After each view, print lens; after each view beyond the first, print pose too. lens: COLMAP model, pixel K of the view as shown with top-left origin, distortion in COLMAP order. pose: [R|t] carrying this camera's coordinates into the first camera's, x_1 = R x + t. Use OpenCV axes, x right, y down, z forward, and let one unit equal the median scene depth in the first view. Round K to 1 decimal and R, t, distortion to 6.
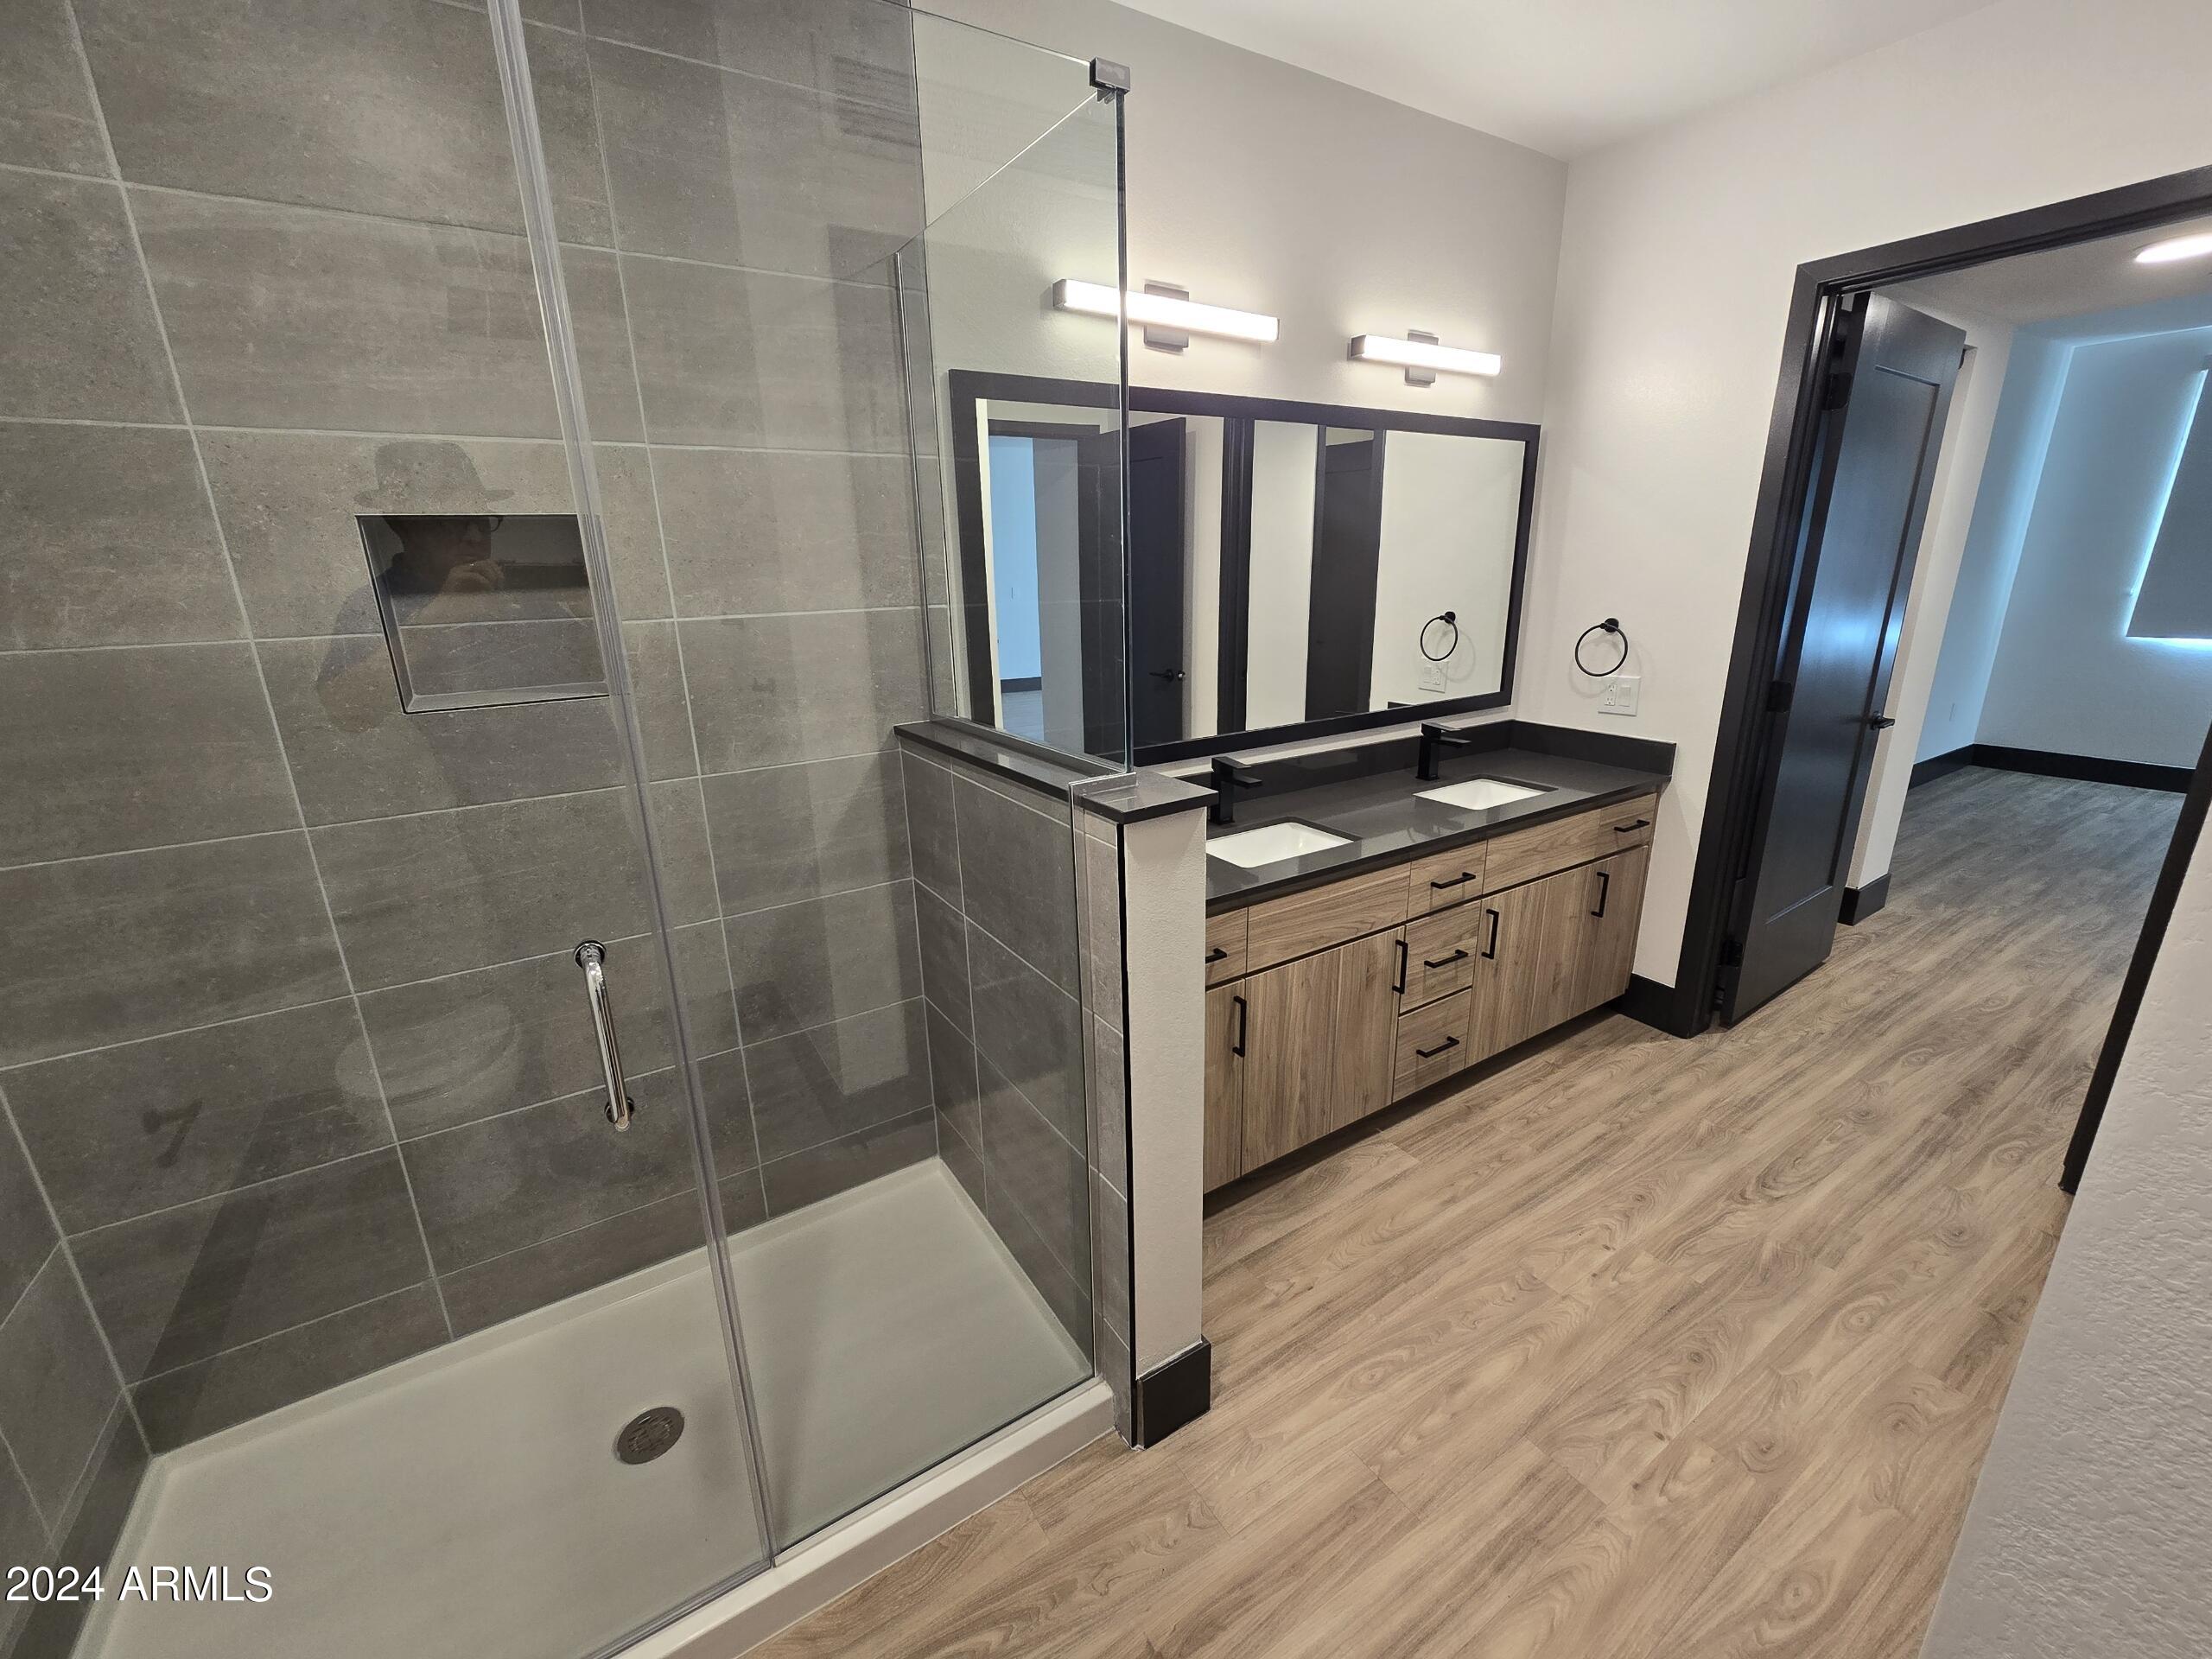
lens RADIAL K [[909.0, 0, 1106.0], [0, 909.0, 829.5], [0, 0, 1]] dist [-0.001023, -0.000009]
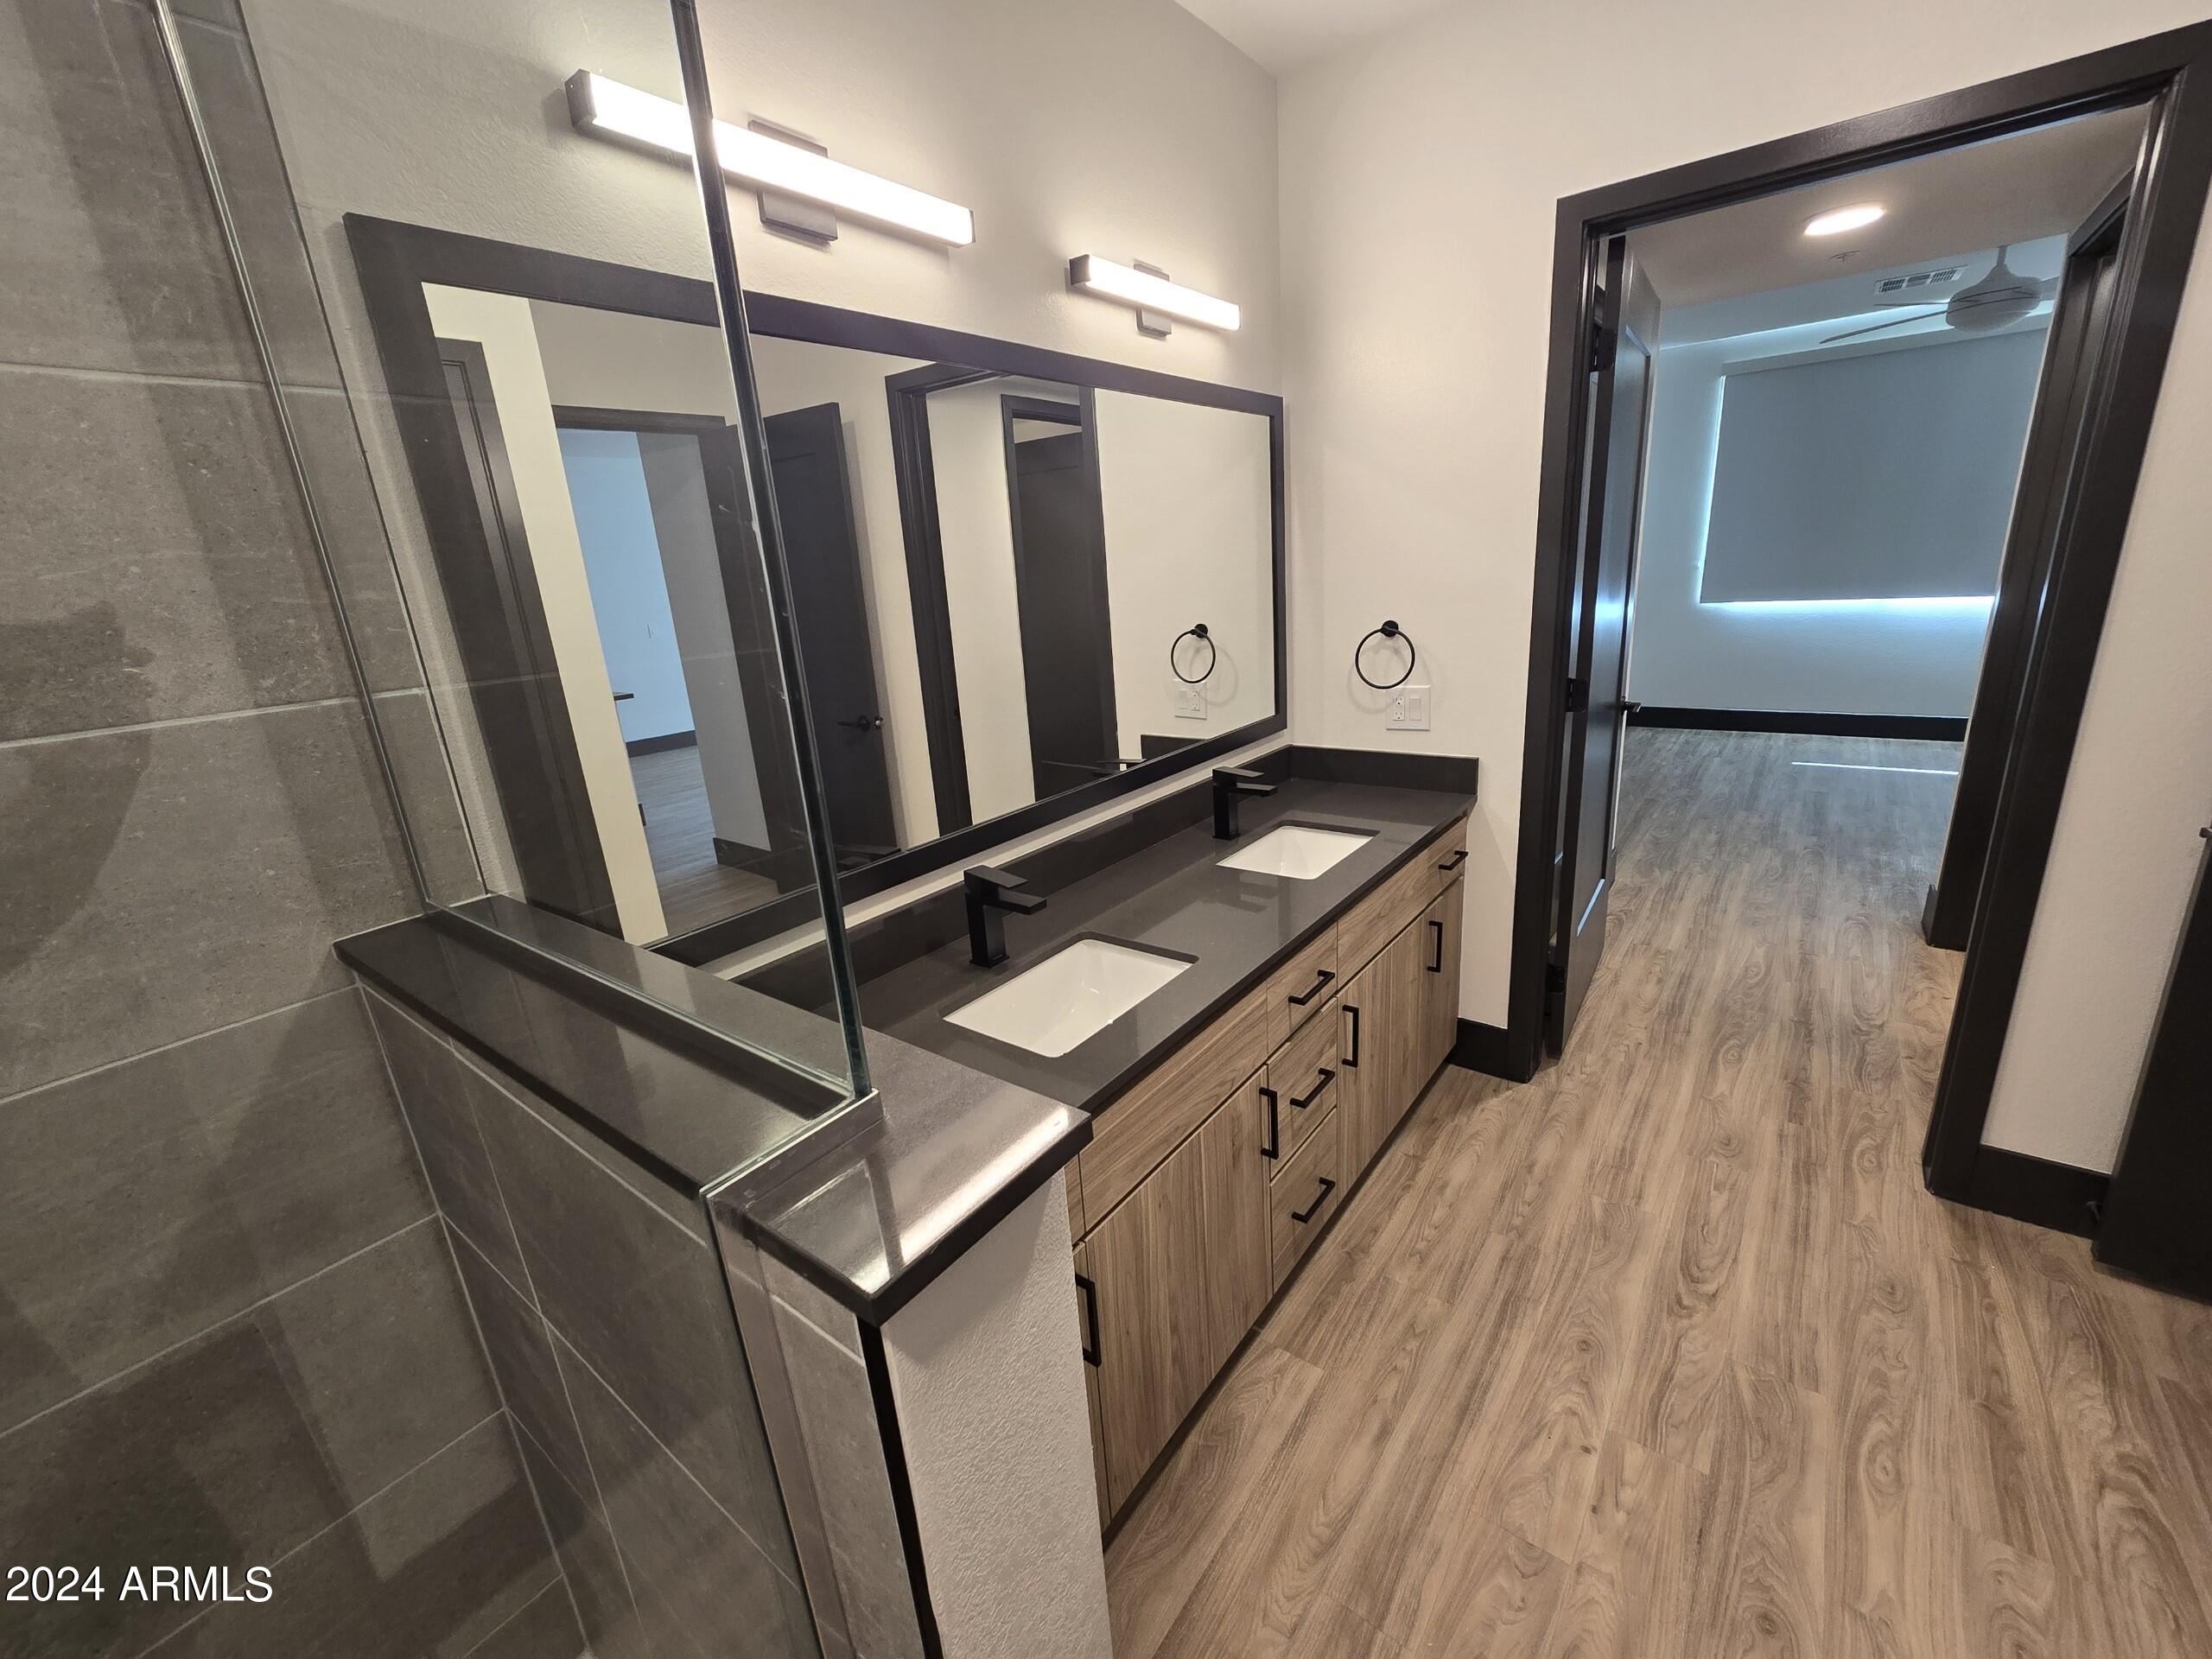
lens RADIAL K [[909.0, 0, 1106.0], [0, 909.0, 829.5], [0, 0, 1]] dist [-0.001023, -0.000009]
pose [[0.939275, -0.139307, 0.313618, 0.011313], [0.145349, 0.989372, 0.004158, -0.109618], [-0.310864, 0.041679, 0.949540, 0.382018]]
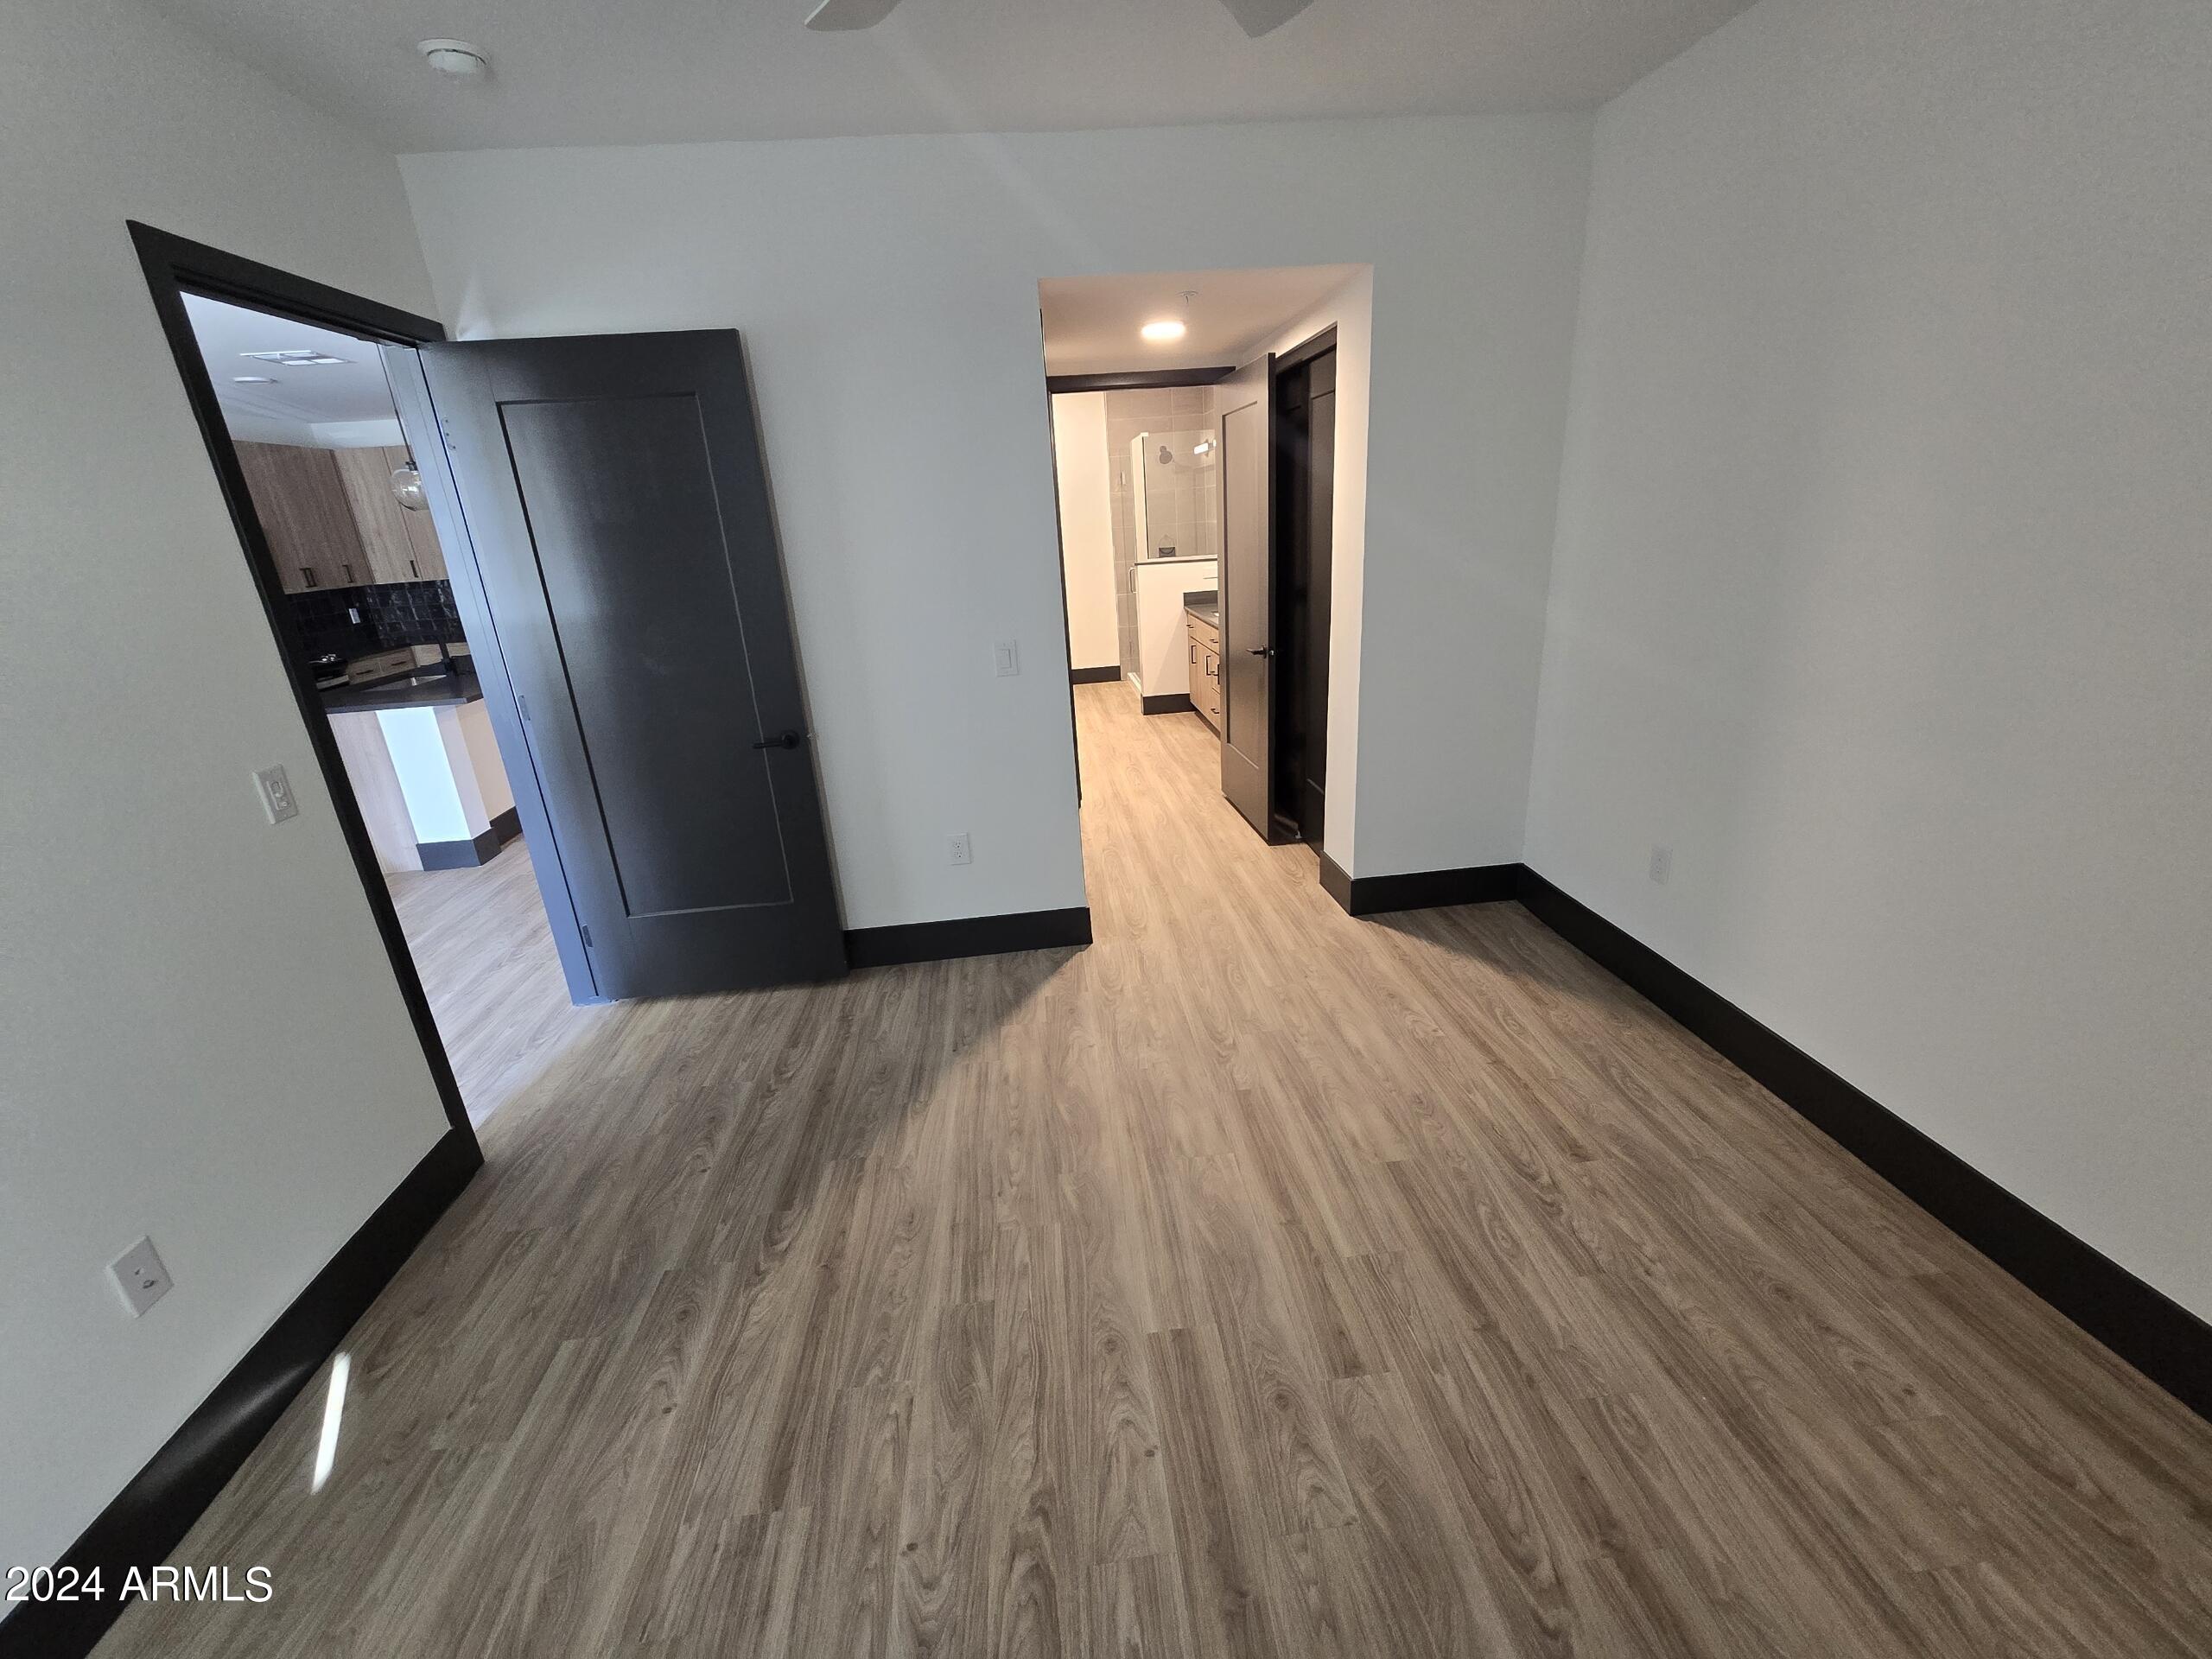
lens RADIAL K [[909.0, 0, 1106.0], [0, 909.0, 829.5], [0, 0, 1]] dist [-0.001023, -0.000009]
pose [[-0.449879, 0.343067, -0.824569, 3.171459], [-0.191552, 0.864725, 0.464283, -0.690602], [0.872305, 0.366819, -0.323307, 1.965811]]
